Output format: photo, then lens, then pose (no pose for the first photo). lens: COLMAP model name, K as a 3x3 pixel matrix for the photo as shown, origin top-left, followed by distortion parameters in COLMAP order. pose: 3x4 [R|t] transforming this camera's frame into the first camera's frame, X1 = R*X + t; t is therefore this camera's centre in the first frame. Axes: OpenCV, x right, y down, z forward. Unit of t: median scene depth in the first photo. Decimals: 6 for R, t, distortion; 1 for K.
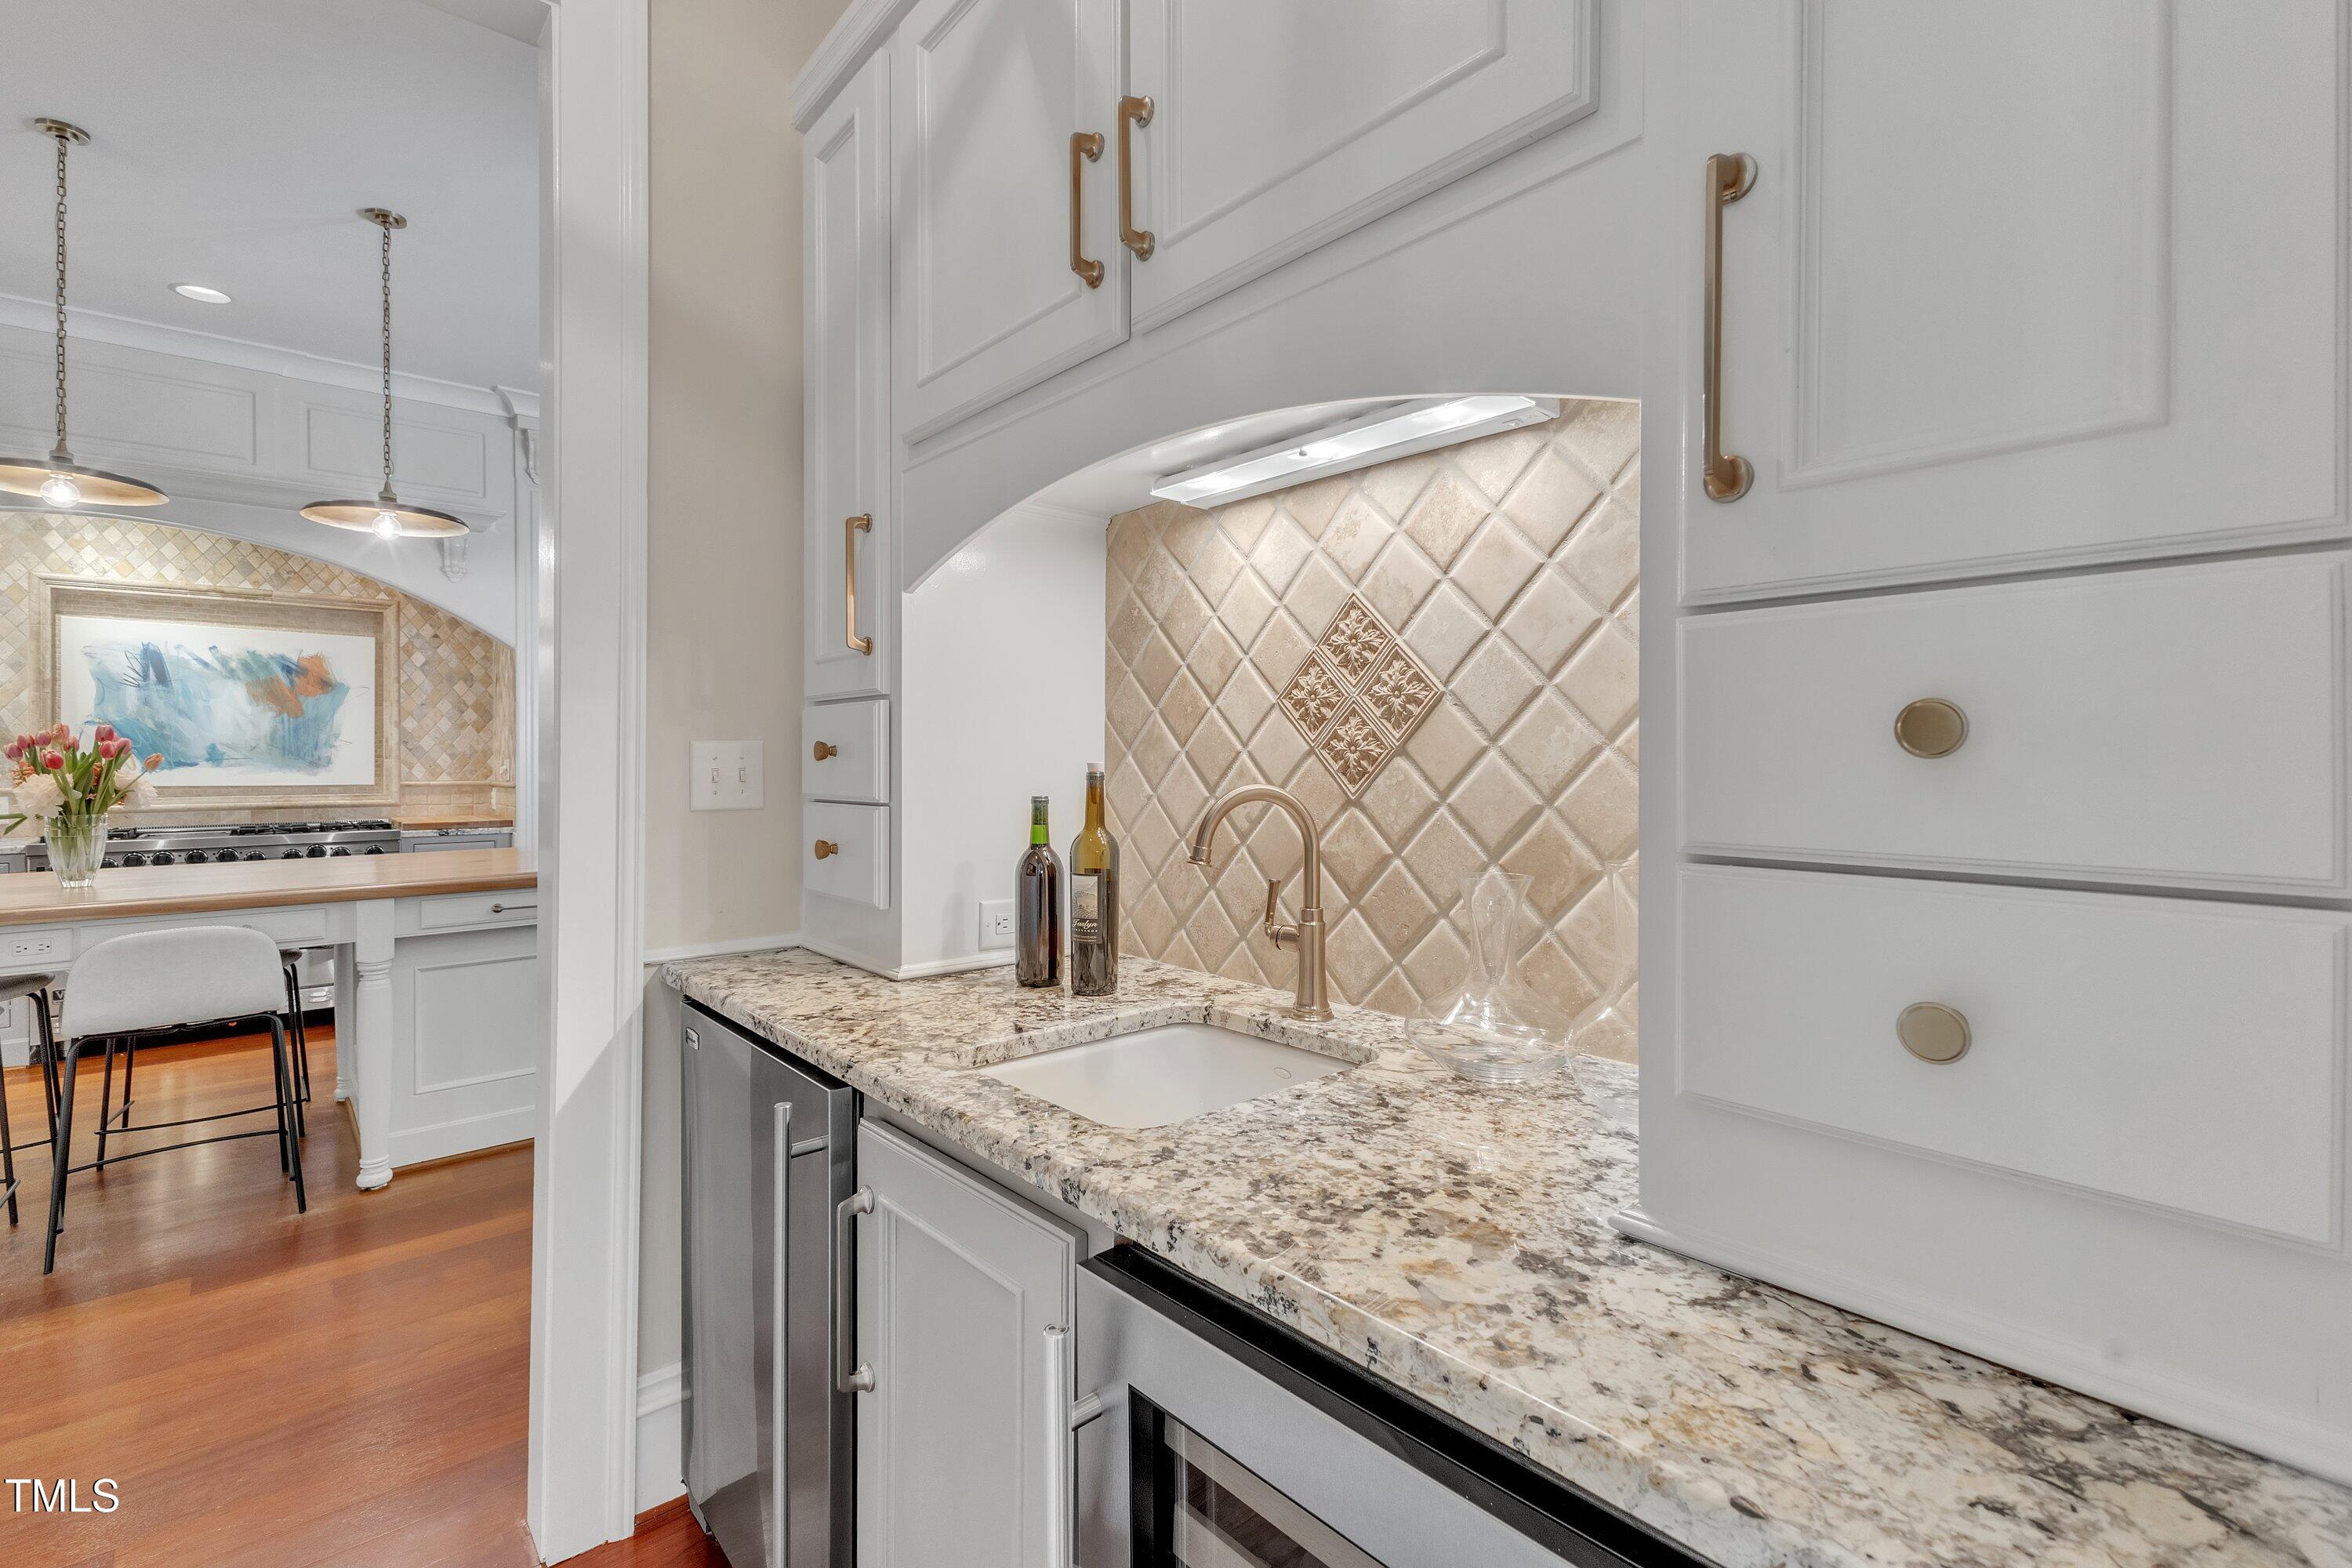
lens RADIAL K [[1030.4, 0, 1180.1], [0, 1030.4, 767.8], [0, 0, 1]] dist [0.008821, -0.002134]
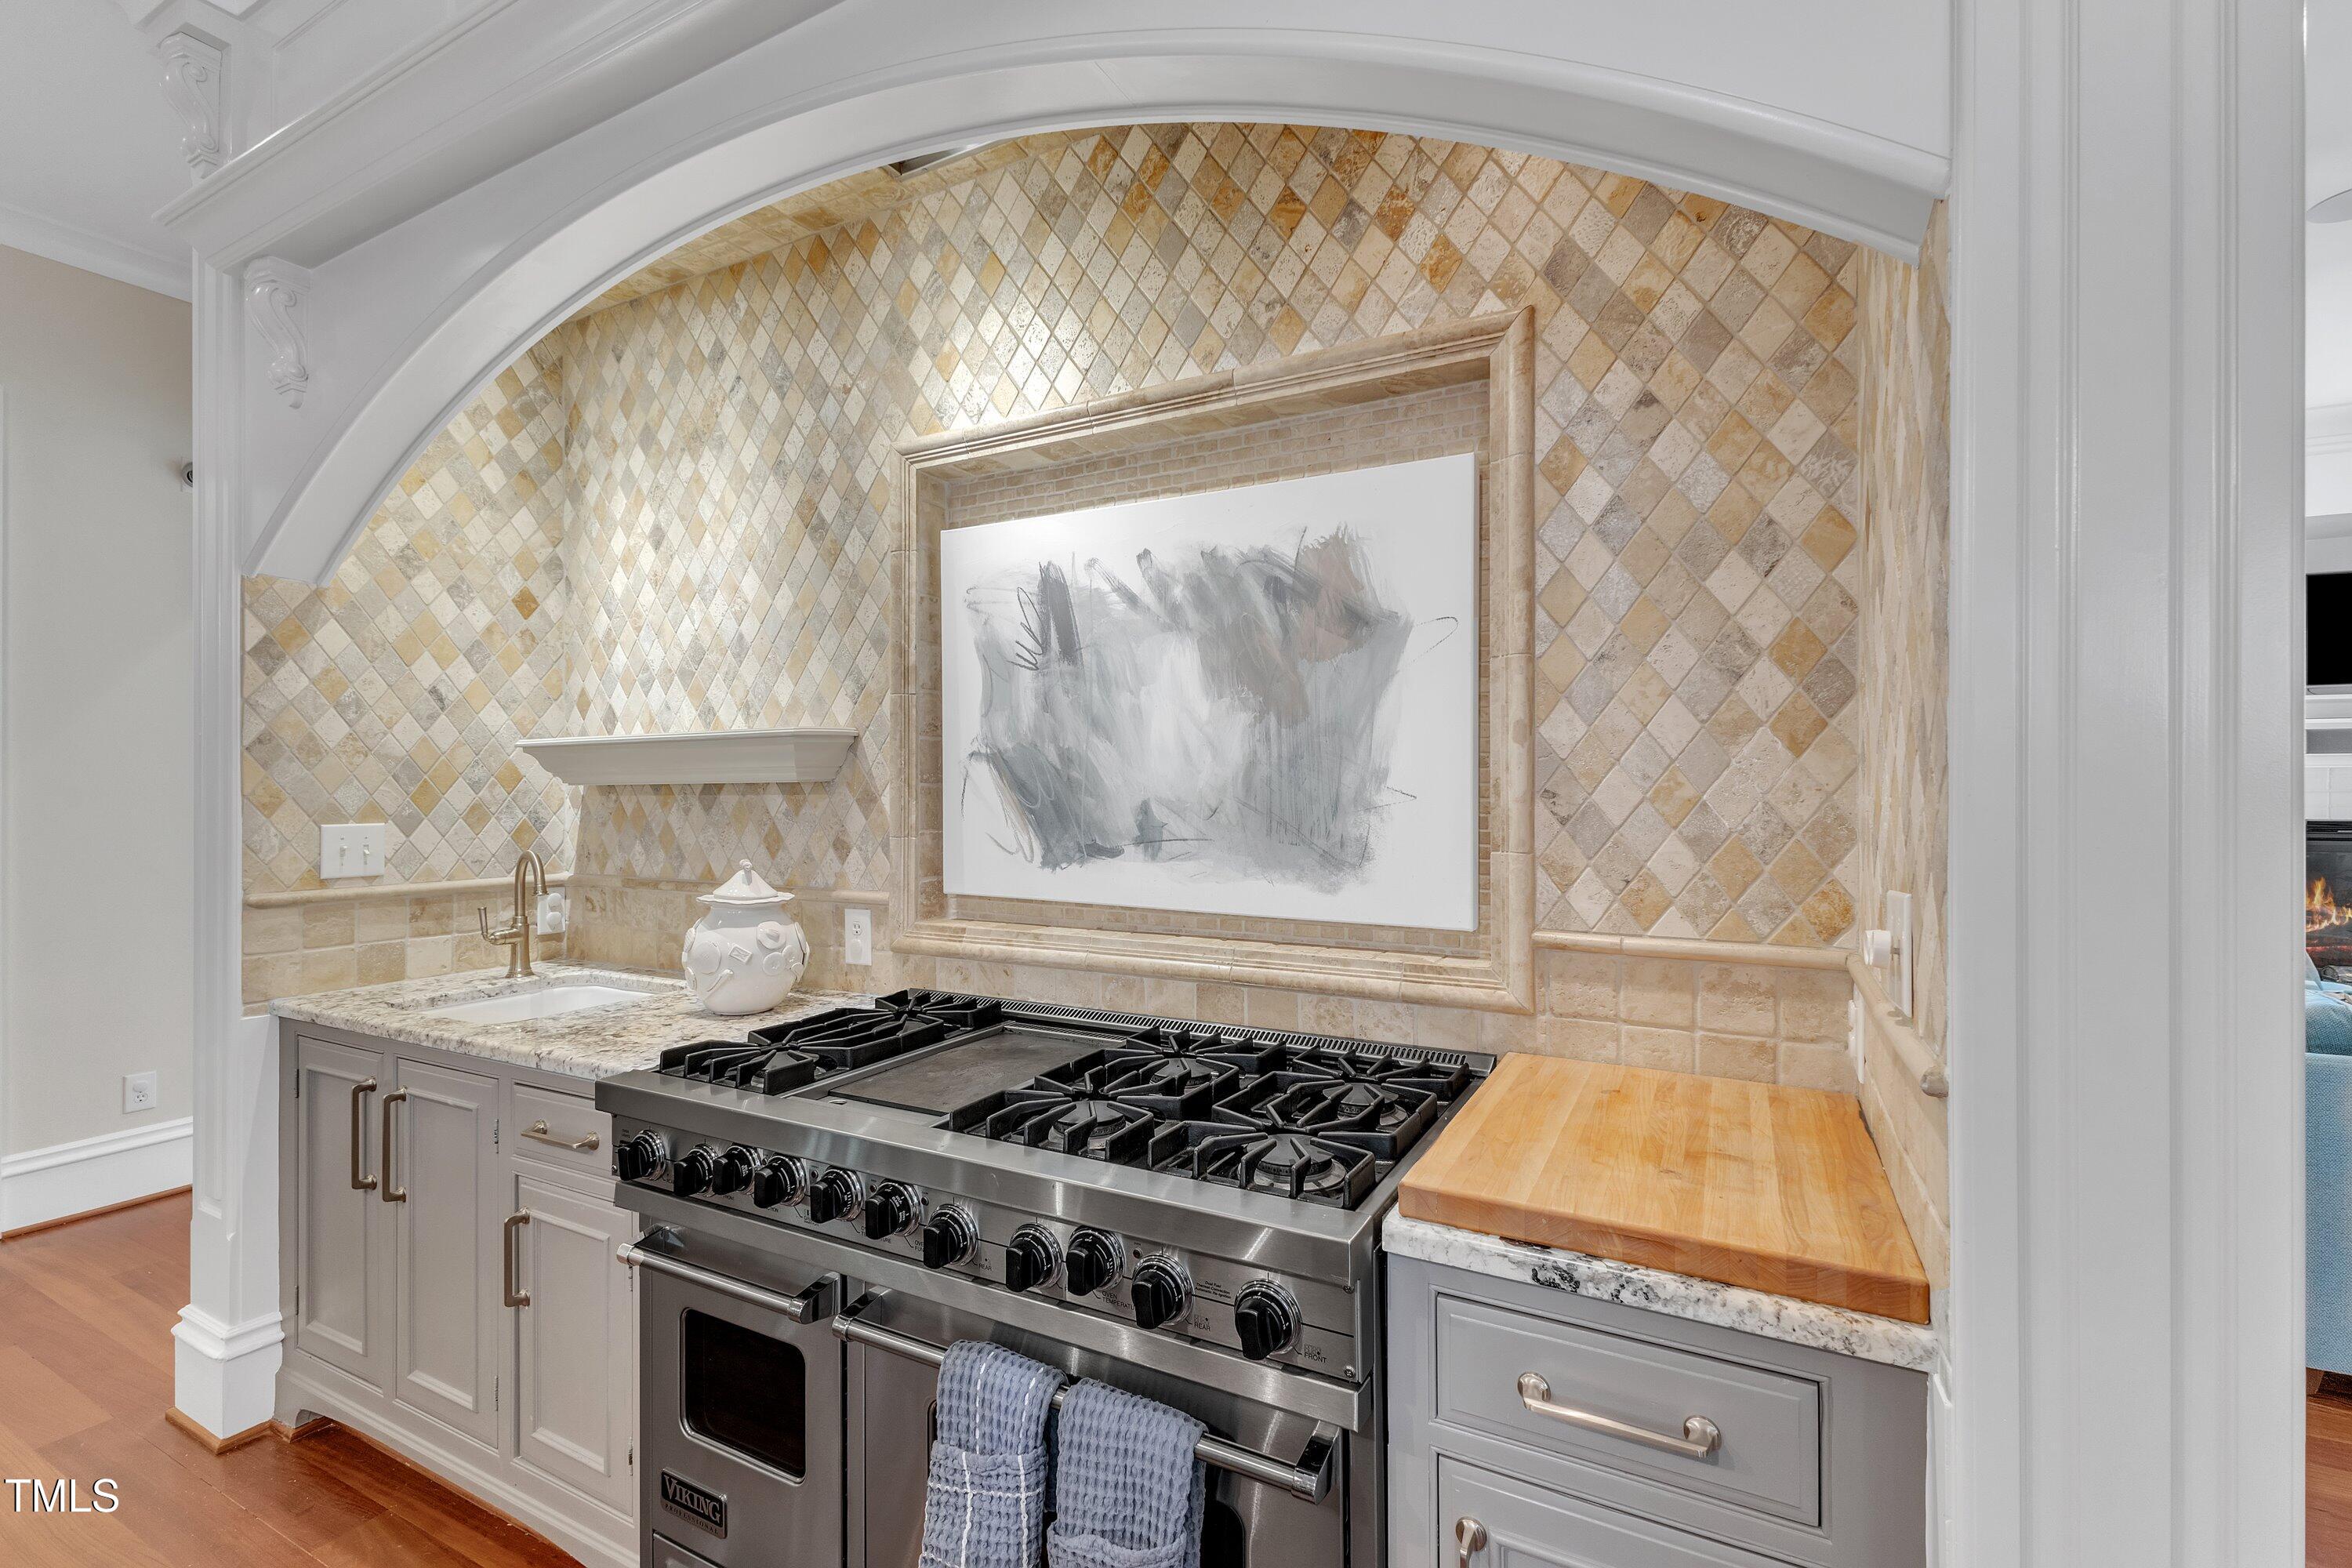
lens RADIAL K [[1030.4, 0, 1182.0], [0, 1030.4, 784.2], [0, 0, 1]] dist [0.008821, -0.002134]
pose [[0.340001, -0.001122, -0.940424, -0.539939], [-0.005720, 0.999978, -0.003261, -0.027166], [0.940408, 0.006488, 0.339987, 0.846140]]
